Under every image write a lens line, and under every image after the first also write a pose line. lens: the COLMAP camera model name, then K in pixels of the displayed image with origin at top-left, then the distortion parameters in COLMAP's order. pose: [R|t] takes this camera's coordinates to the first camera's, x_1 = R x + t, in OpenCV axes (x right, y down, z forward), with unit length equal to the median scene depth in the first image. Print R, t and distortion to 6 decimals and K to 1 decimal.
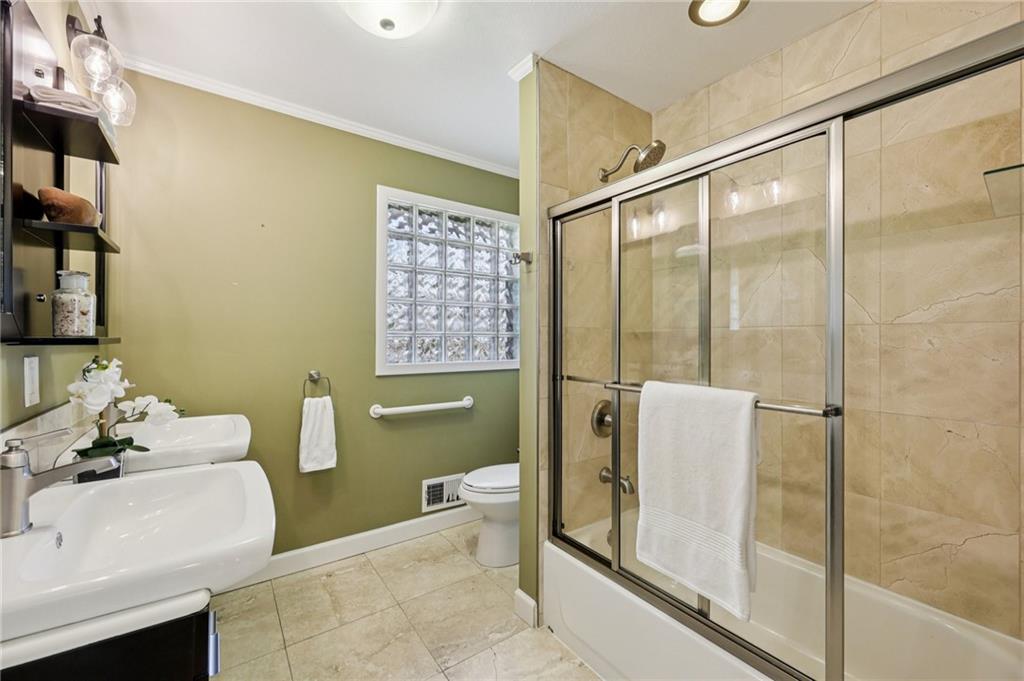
lens RADIAL K [[415.1, 0, 512.0], [0, 415.1, 340.5], [0, 0, 1]] dist [-0.002511, -0.000051]
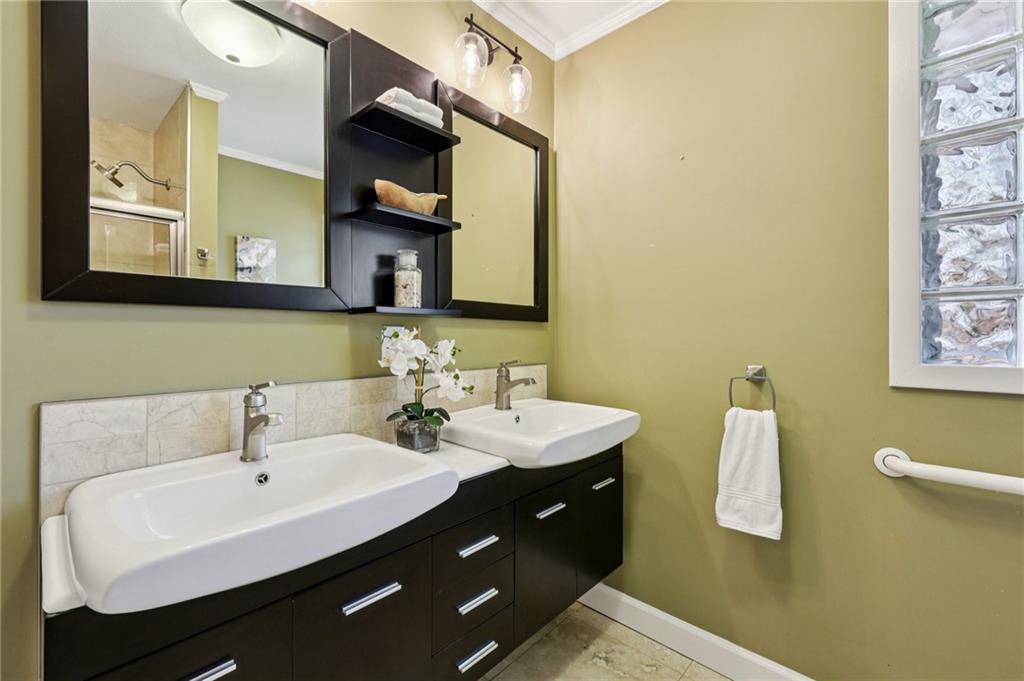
lens RADIAL K [[415.1, 0, 512.0], [0, 415.1, 340.5], [0, 0, 1]] dist [-0.002511, -0.000051]
pose [[0.195469, -0.001340, -0.980709, 0.050558], [-0.000306, 0.999999, -0.001428, 0.038242], [0.980710, 0.000579, 0.195469, 0.543446]]
